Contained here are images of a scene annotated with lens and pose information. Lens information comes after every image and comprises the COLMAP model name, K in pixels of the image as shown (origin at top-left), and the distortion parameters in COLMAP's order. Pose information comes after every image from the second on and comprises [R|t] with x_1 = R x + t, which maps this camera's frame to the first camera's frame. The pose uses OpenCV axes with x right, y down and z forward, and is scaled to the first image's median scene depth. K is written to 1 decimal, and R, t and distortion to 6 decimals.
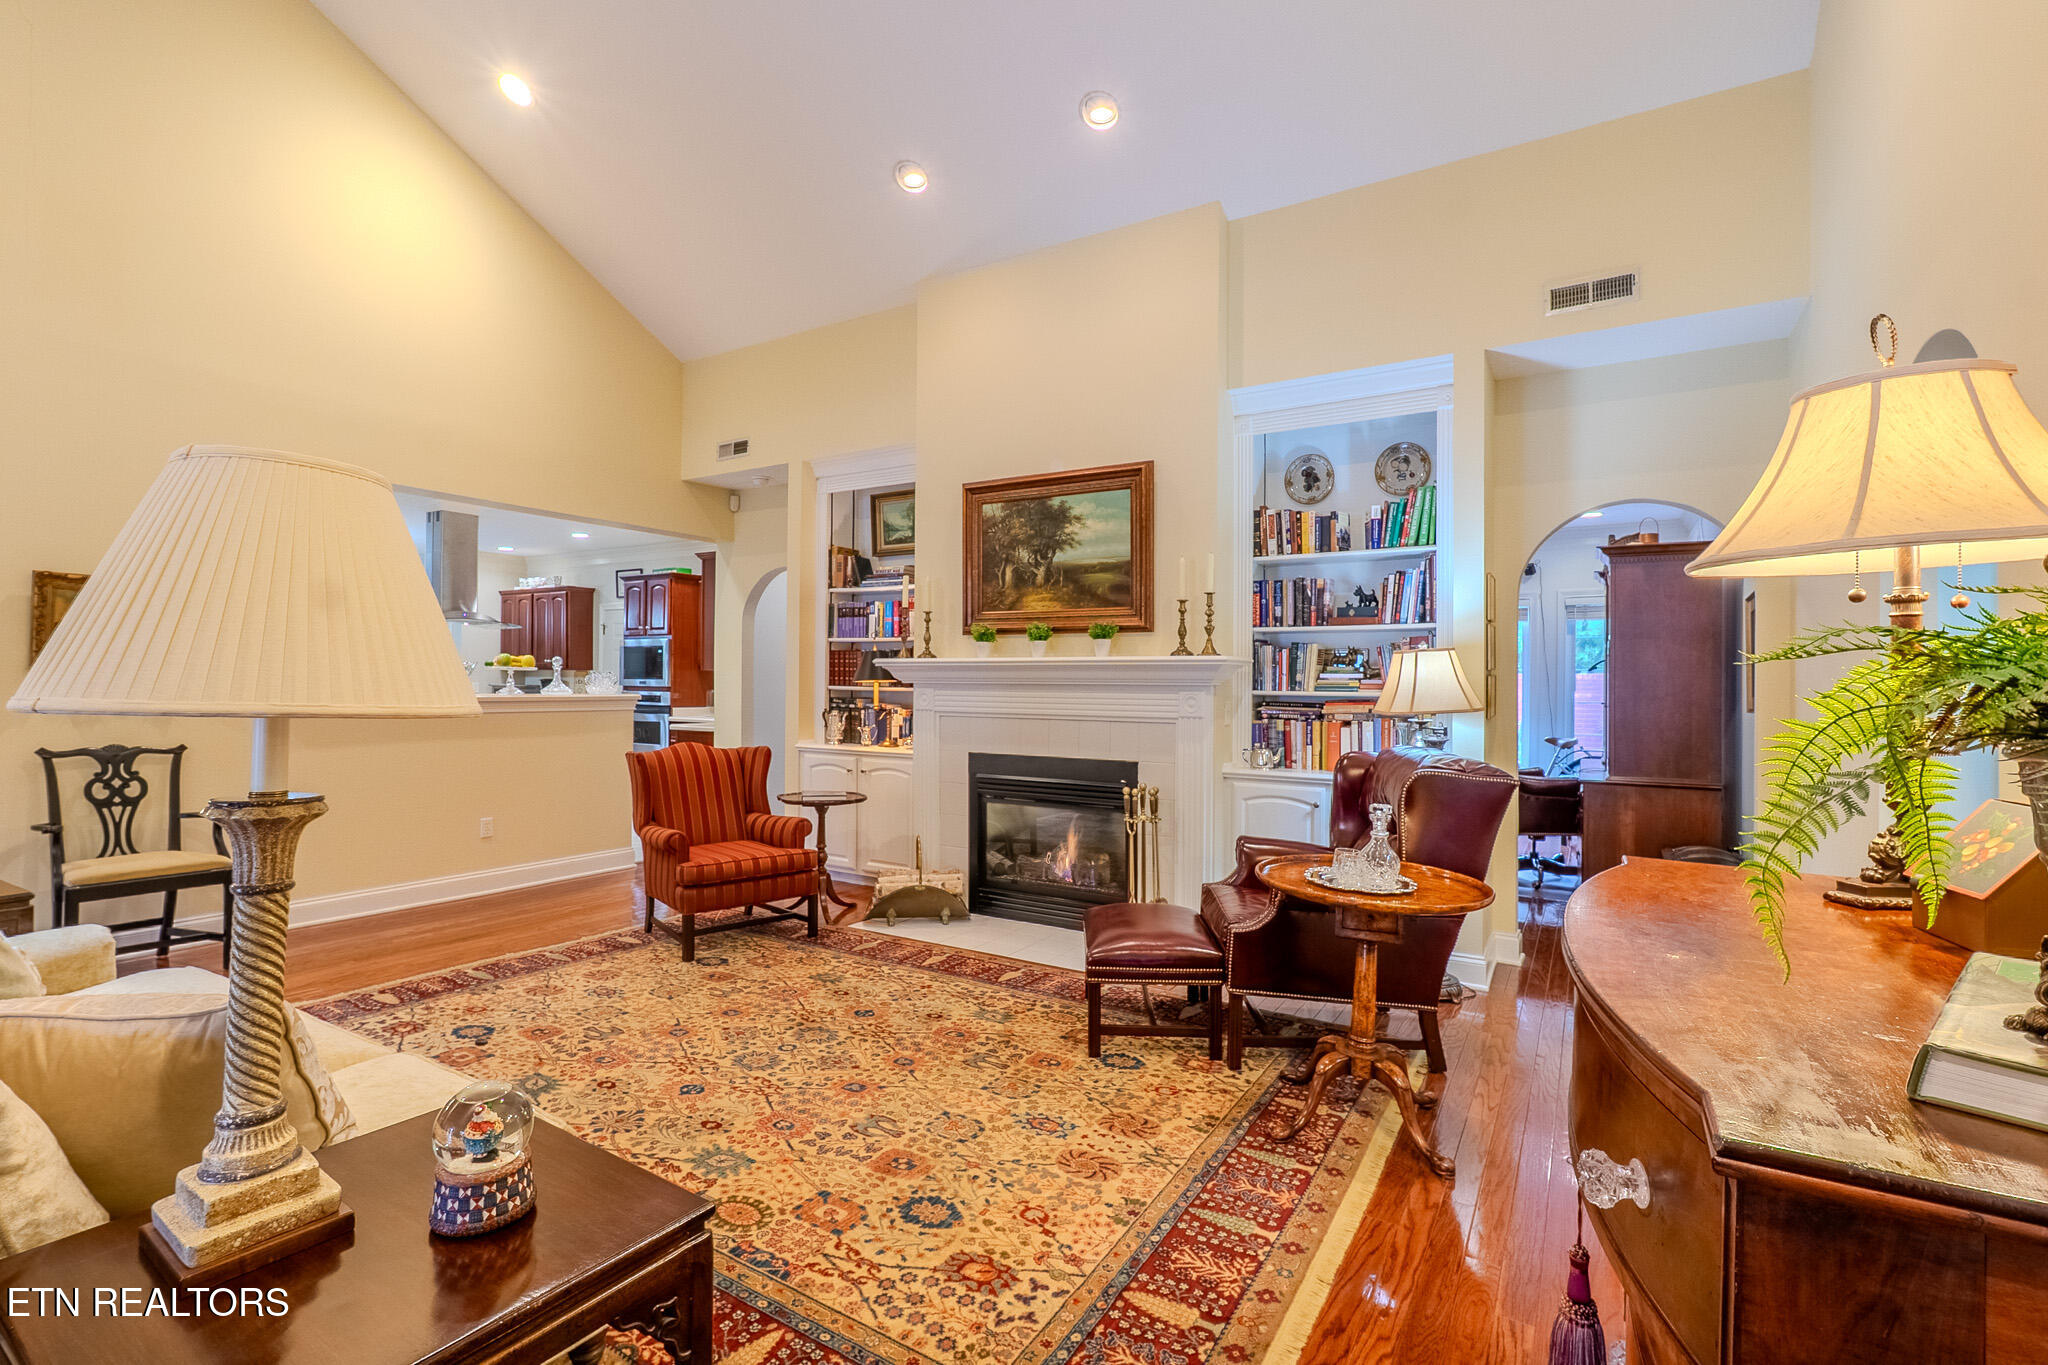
lens RADIAL K [[930.8, 0, 1021.0], [0, 930.8, 679.9], [0, 0, 1]] dist [-0.006269, 0.000095]
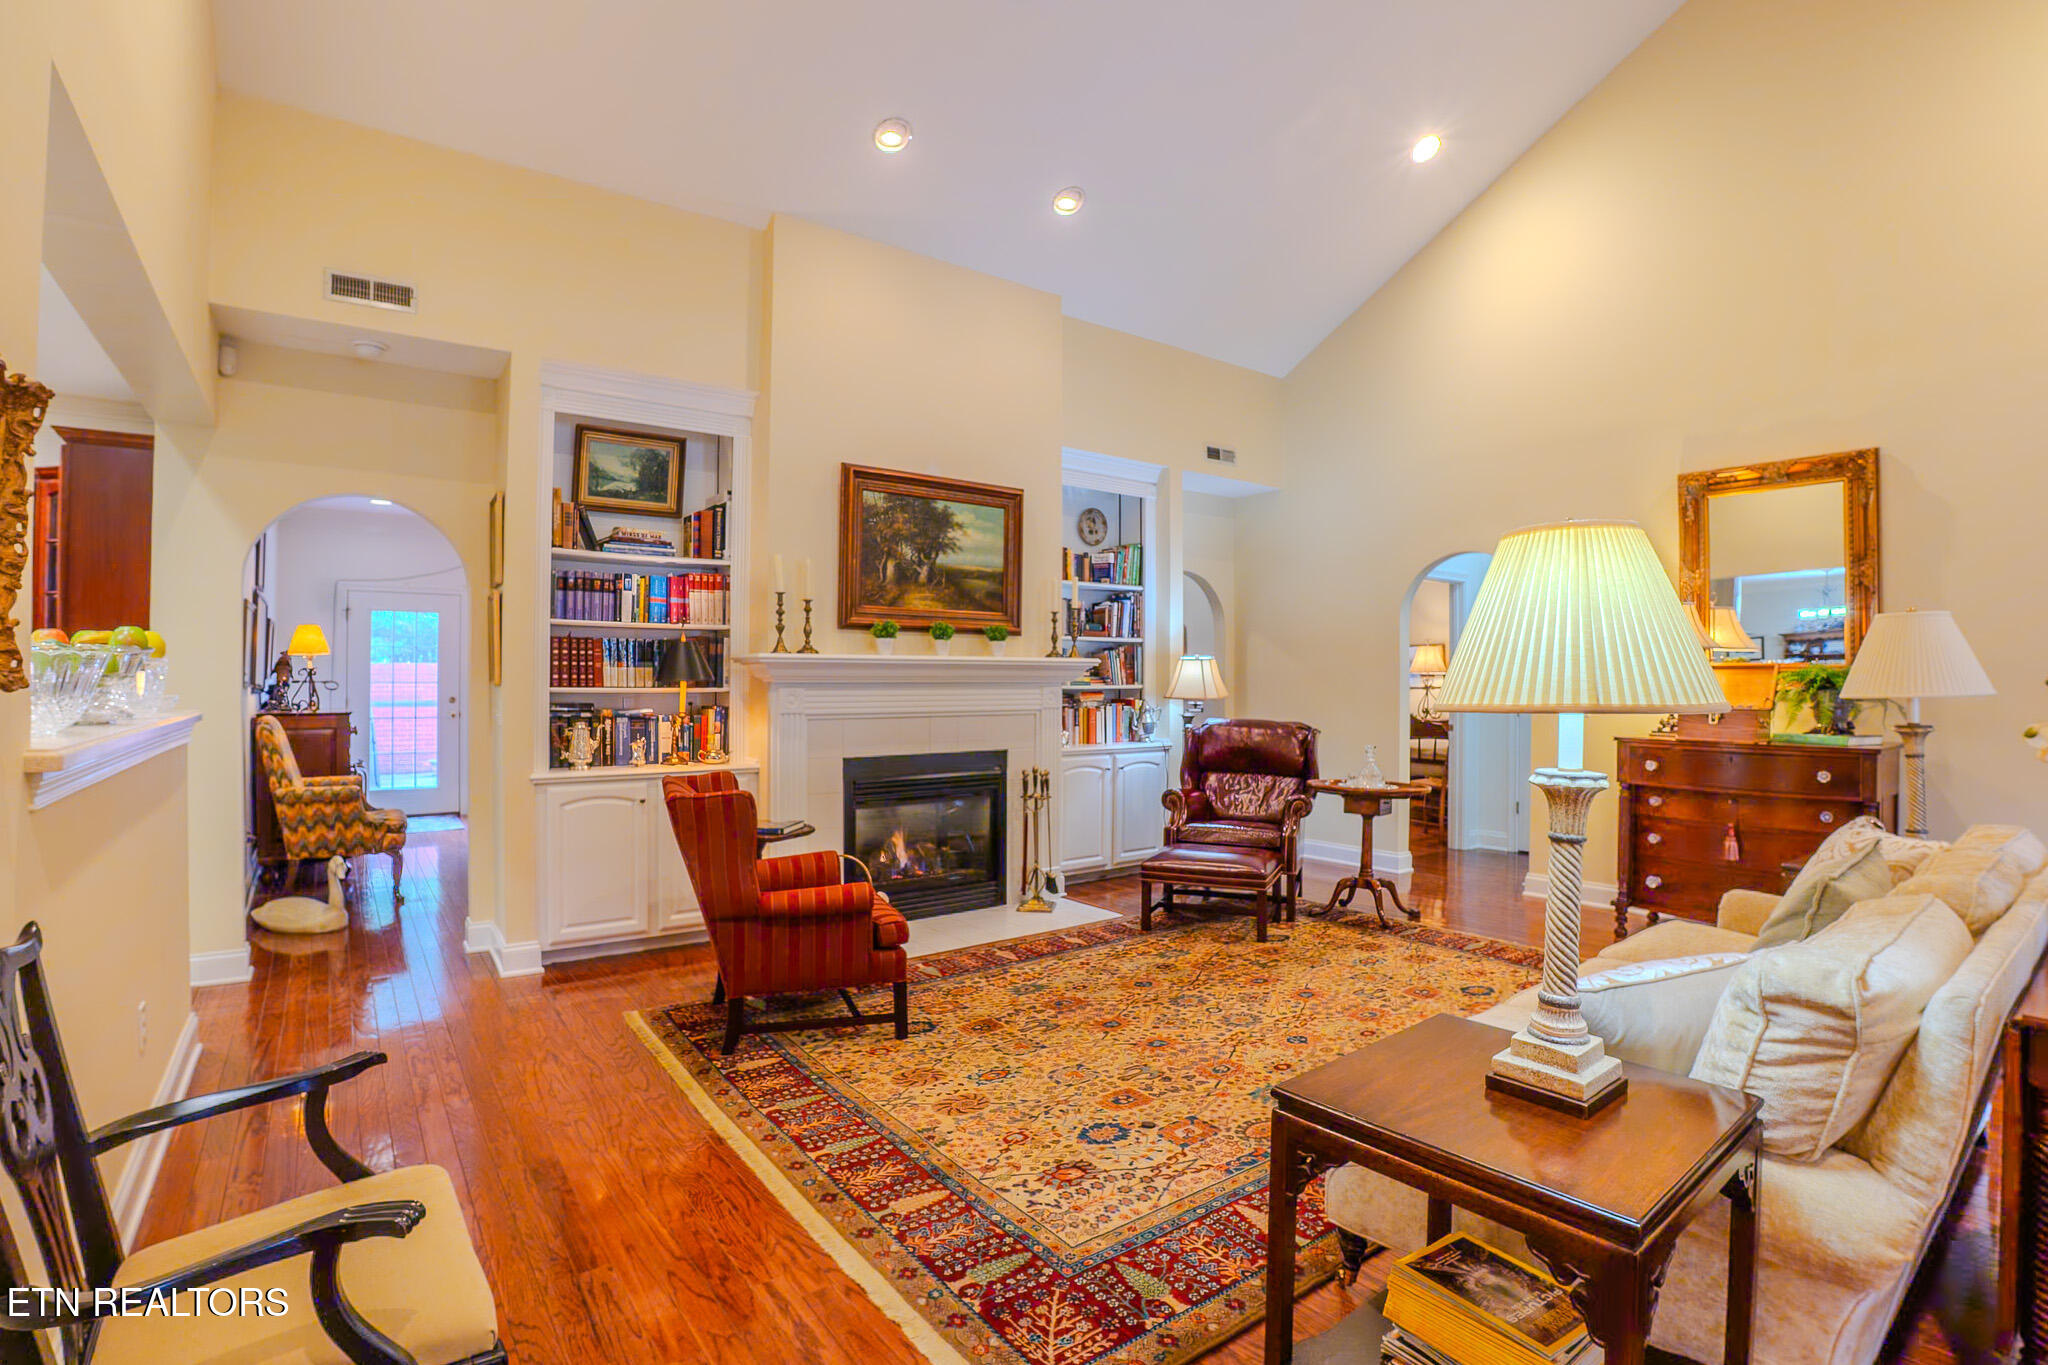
lens RADIAL K [[967.8, 0, 1019.9], [0, 967.8, 675.1], [0, 0, 1]] dist [-0.085745, 0.021134]
pose [[0.368487, -0.005391, 0.929617, -0.926011], [-0.001497, 0.999978, 0.006392, -0.010103], [-0.929632, -0.003747, 0.368471, 0.523452]]
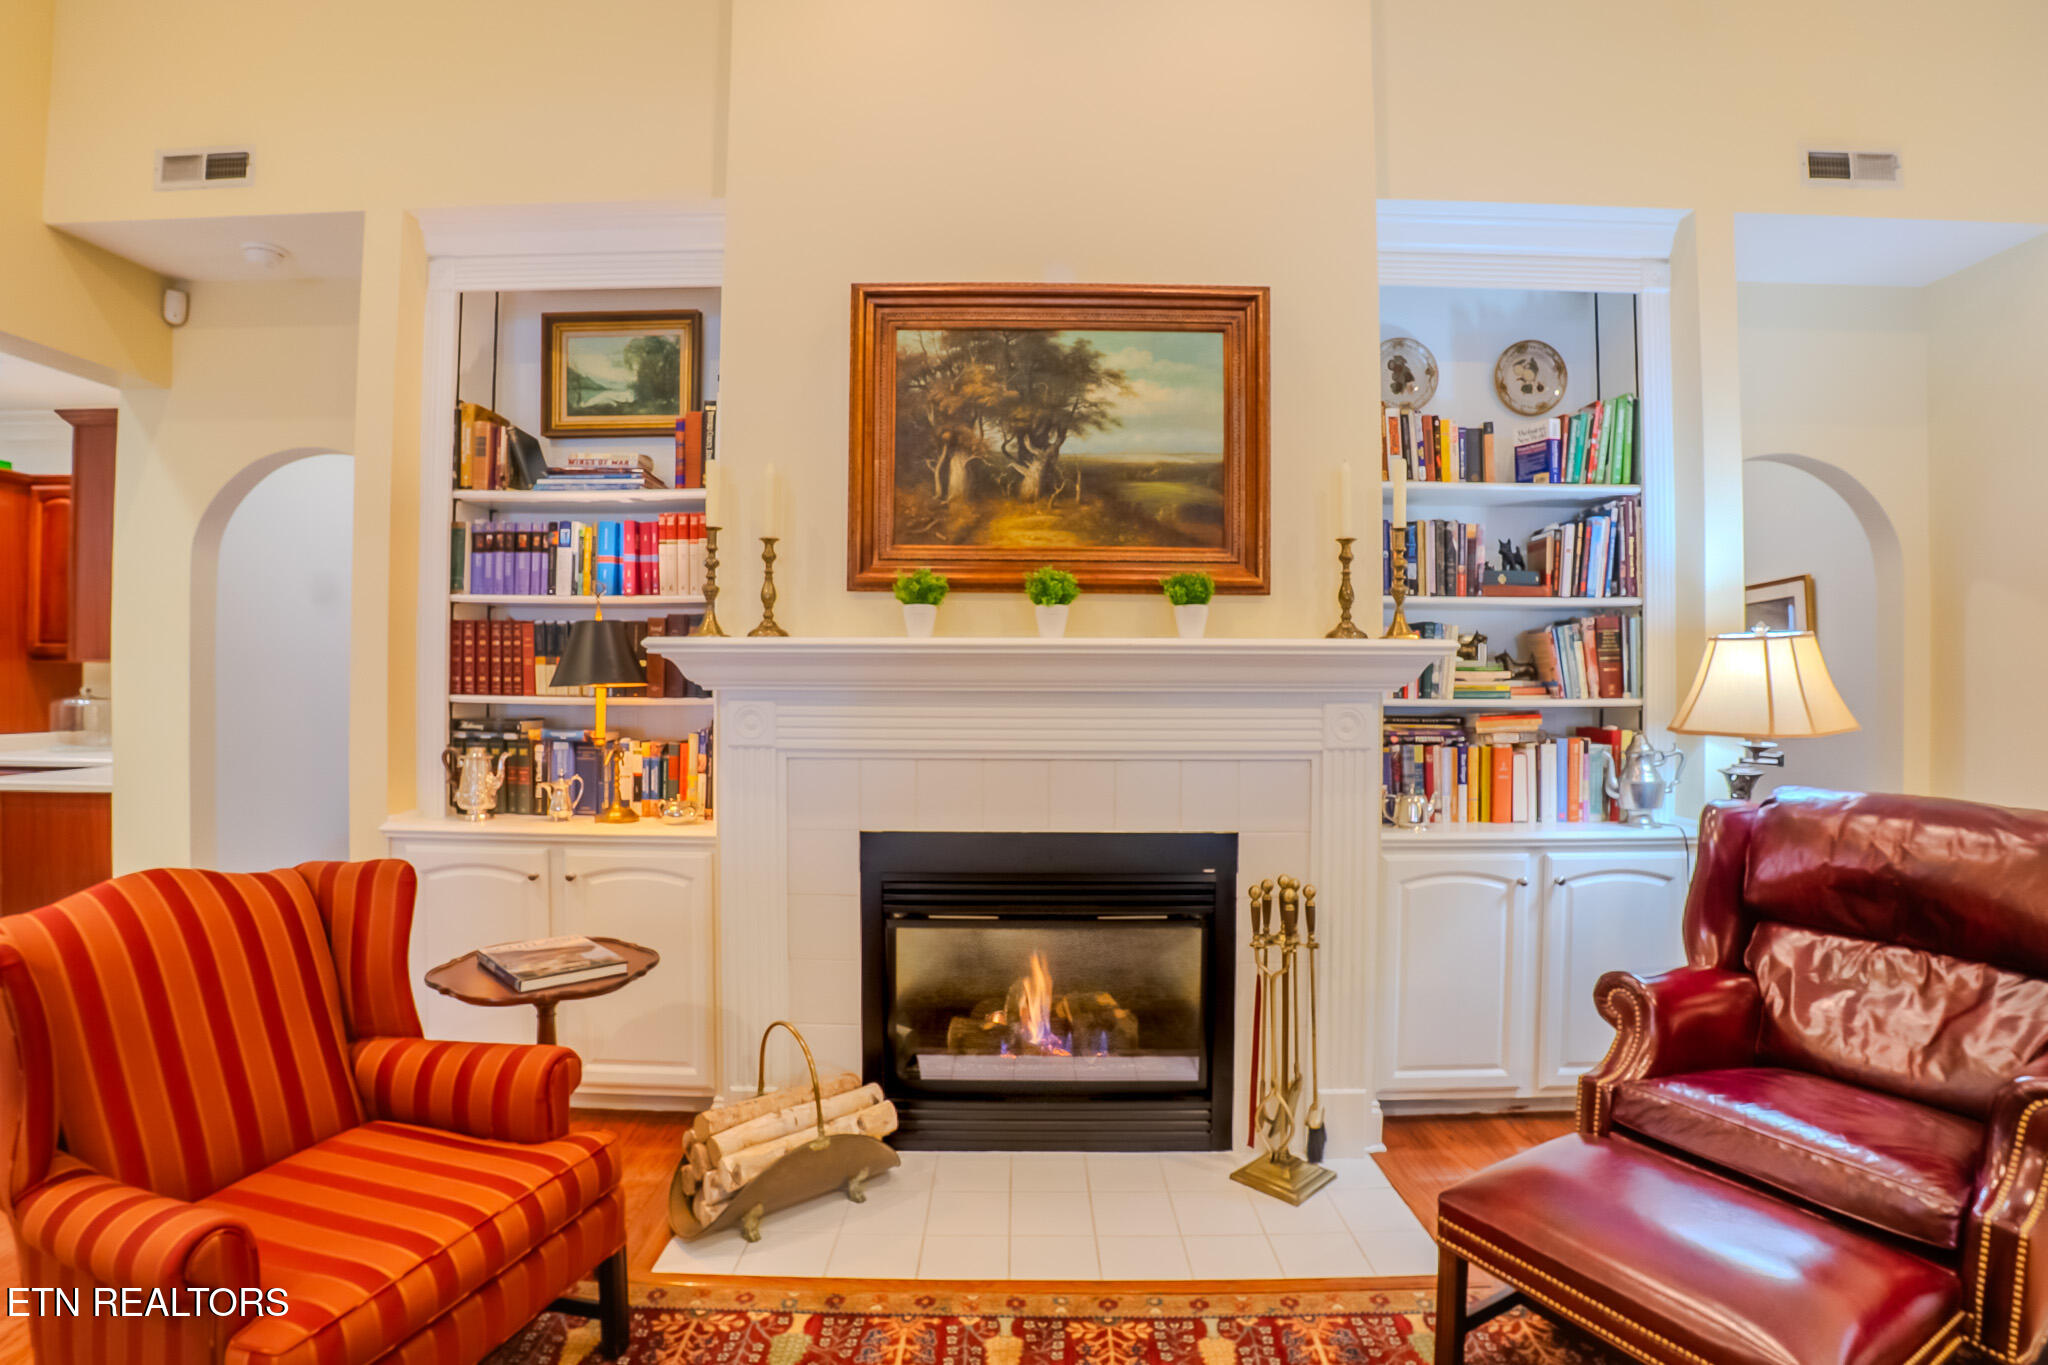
lens RADIAL K [[967.8, 0, 1019.9], [0, 967.8, 675.1], [0, 0, 1]] dist [-0.085745, 0.021134]
pose [[0.853293, -0.002875, 0.521424, -0.264692], [0.001893, 0.999995, 0.002417, -0.005638], [-0.521429, -0.001076, 0.853294, 0.557572]]
